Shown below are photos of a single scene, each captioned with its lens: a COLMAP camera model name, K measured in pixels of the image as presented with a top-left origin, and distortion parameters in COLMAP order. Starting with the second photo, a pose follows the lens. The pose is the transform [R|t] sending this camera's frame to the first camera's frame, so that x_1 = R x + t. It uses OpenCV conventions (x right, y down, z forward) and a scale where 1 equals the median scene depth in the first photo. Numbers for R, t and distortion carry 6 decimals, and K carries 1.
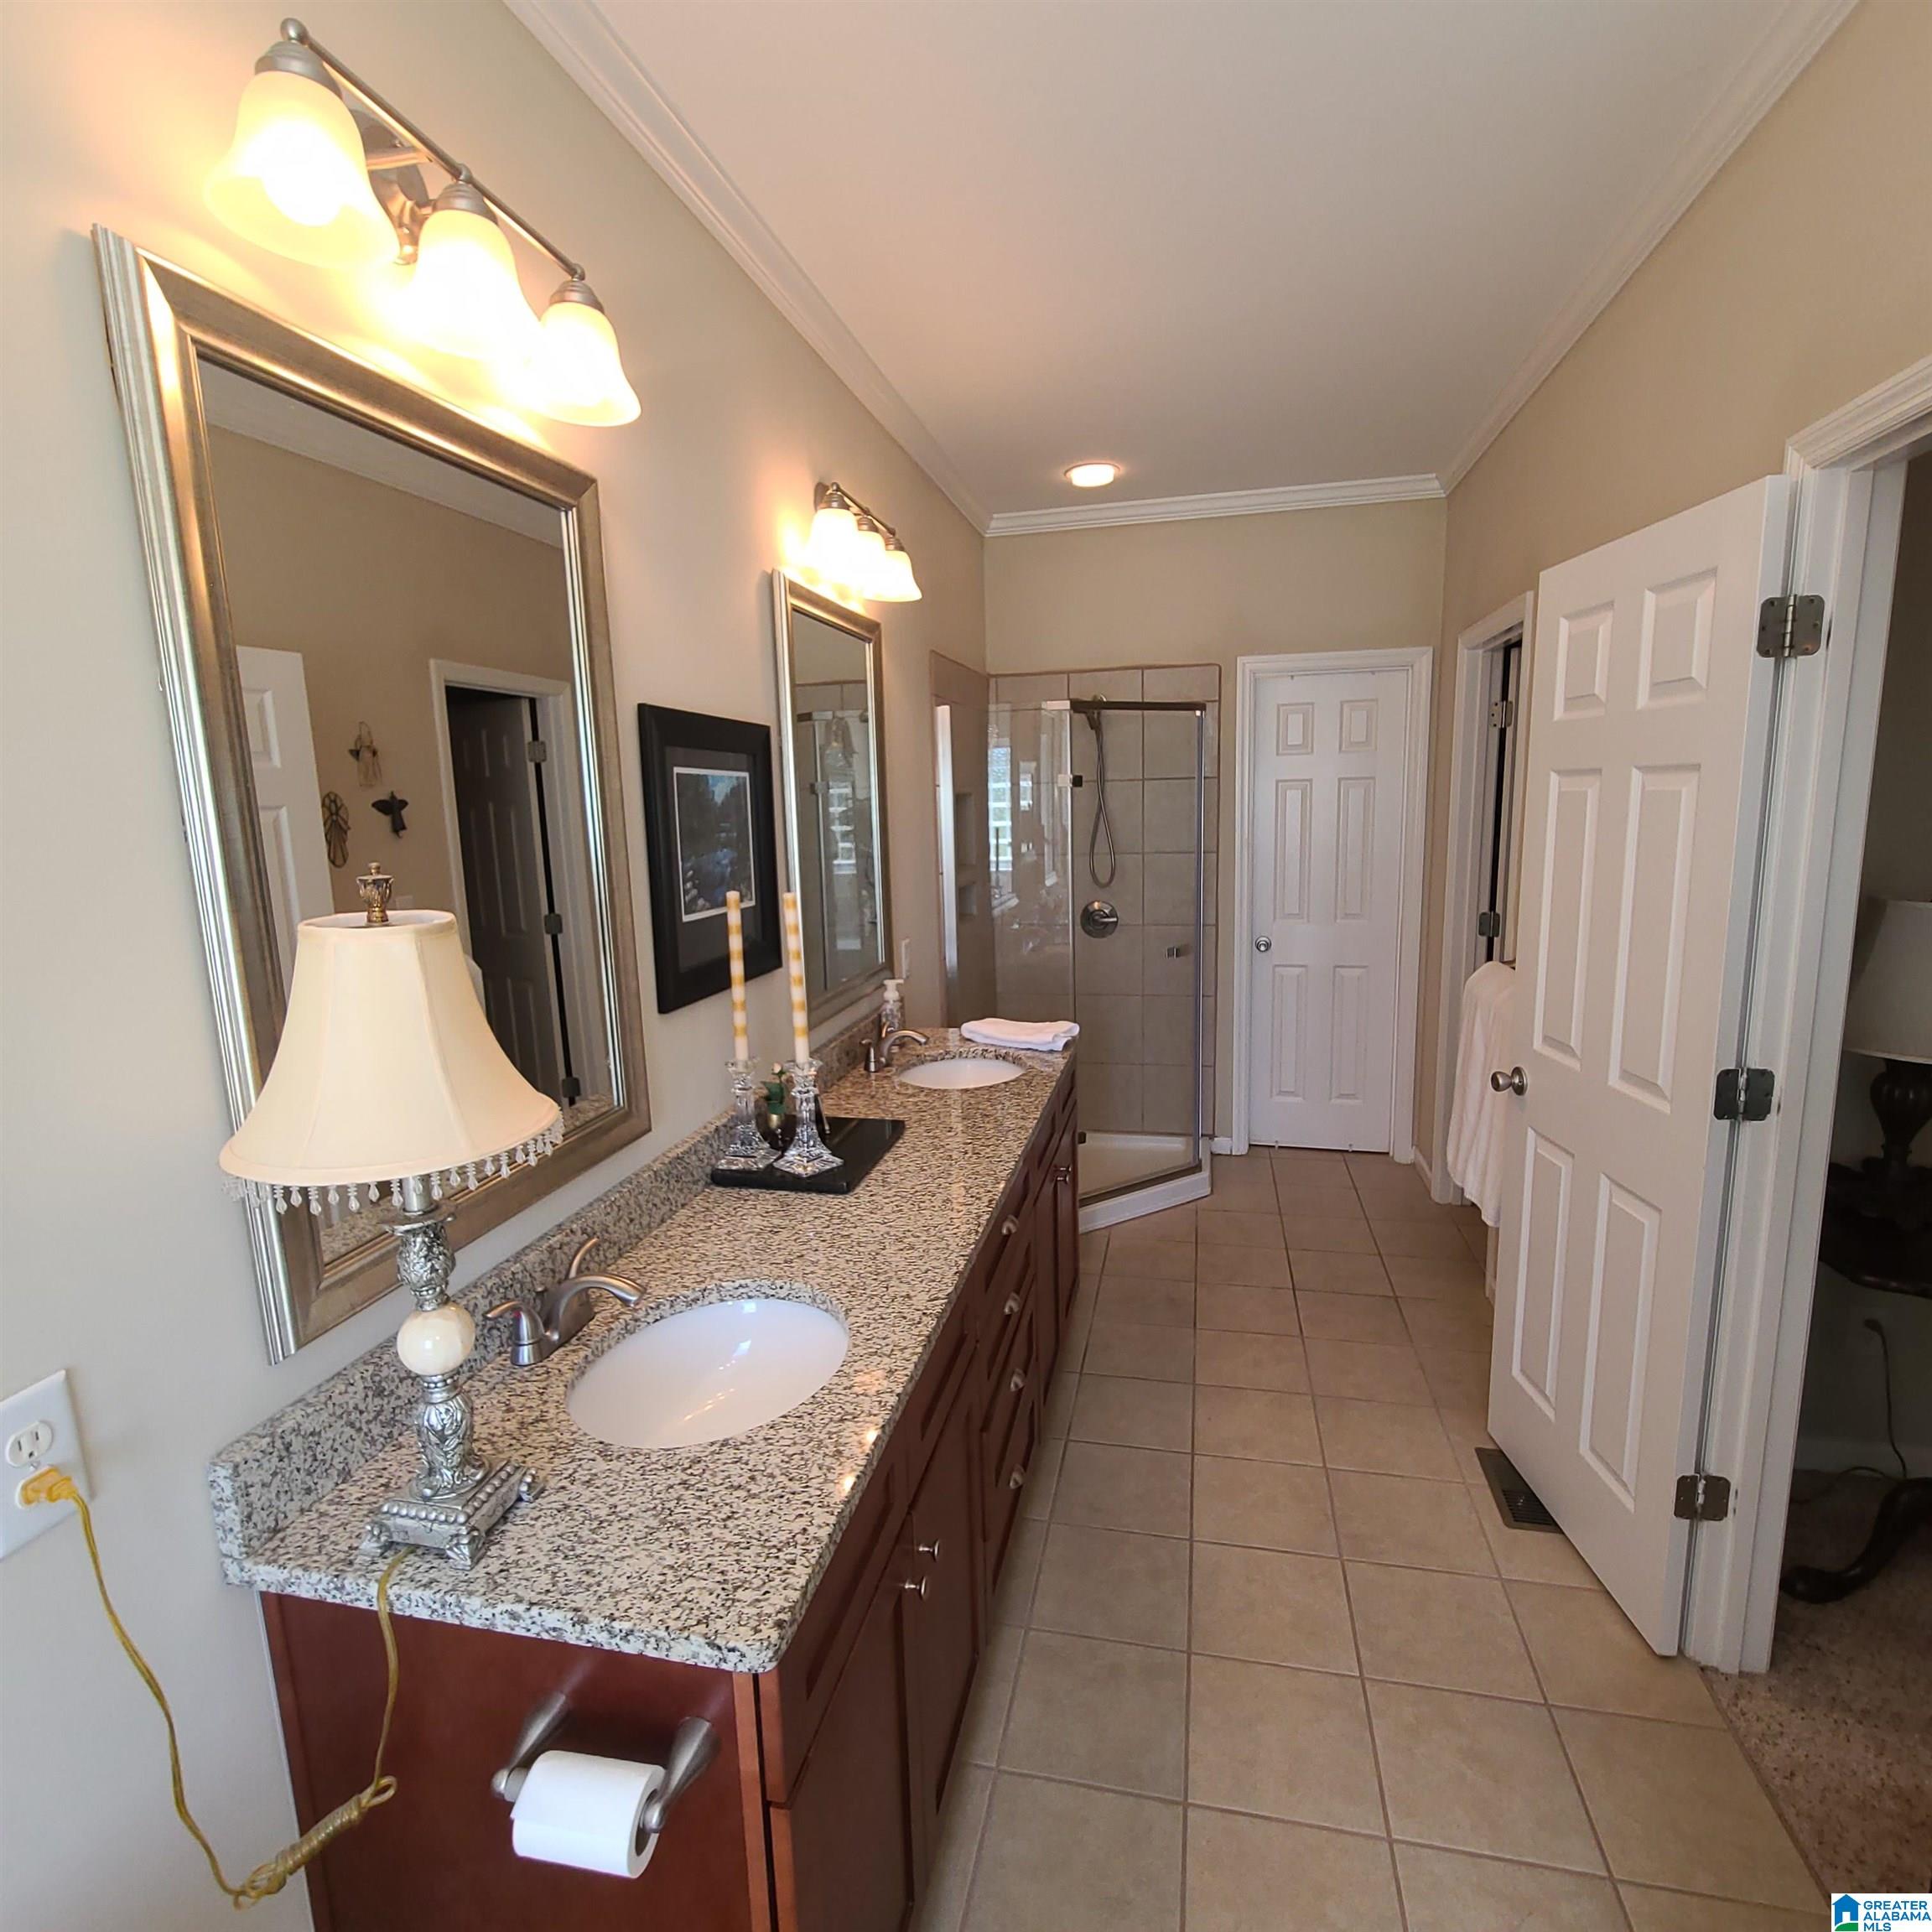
lens RADIAL K [[1053.6, 0, 962.6], [0, 1053.6, 978.5], [0, 0, 1]] dist [-0.001661, -0.000143]
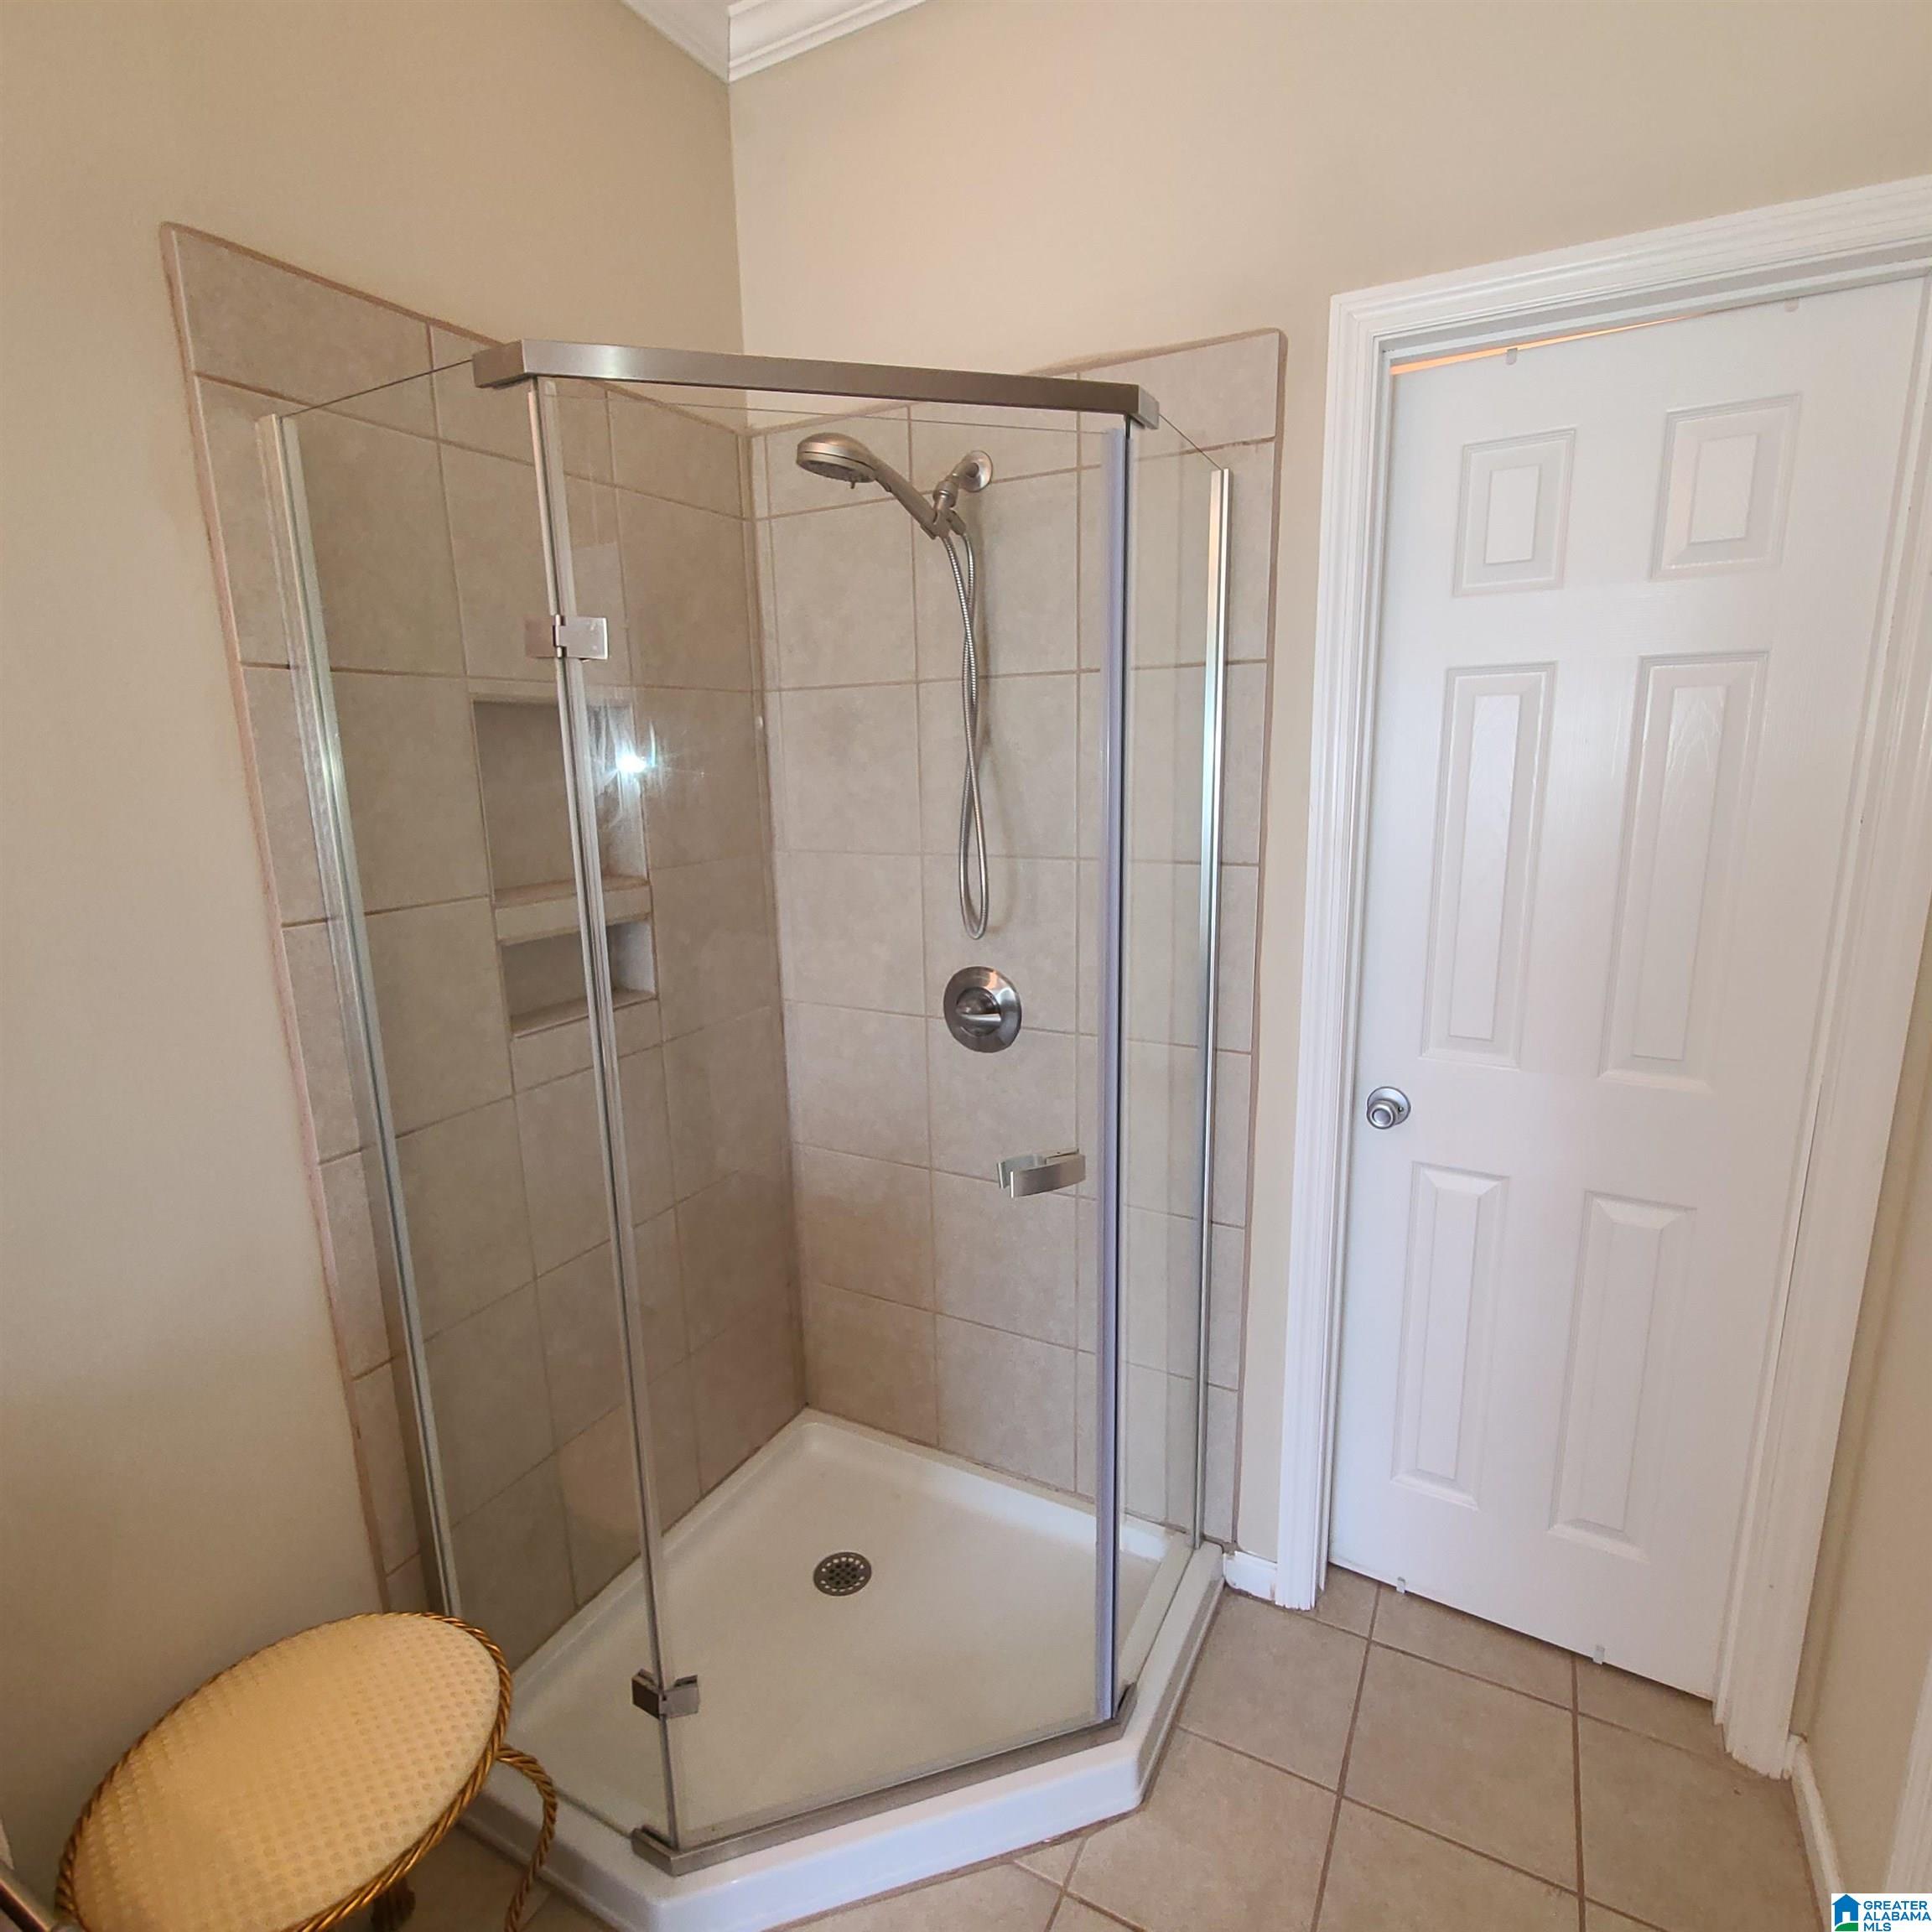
lens RADIAL K [[1053.6, 0, 962.6], [0, 1053.6, 978.5], [0, 0, 1]] dist [-0.001661, -0.000143]
pose [[0.964370, 0.063329, -0.256864, 0.235963], [-0.048837, 0.996855, 0.062417, -0.096743], [0.260009, -0.047648, 0.964430, 0.602193]]
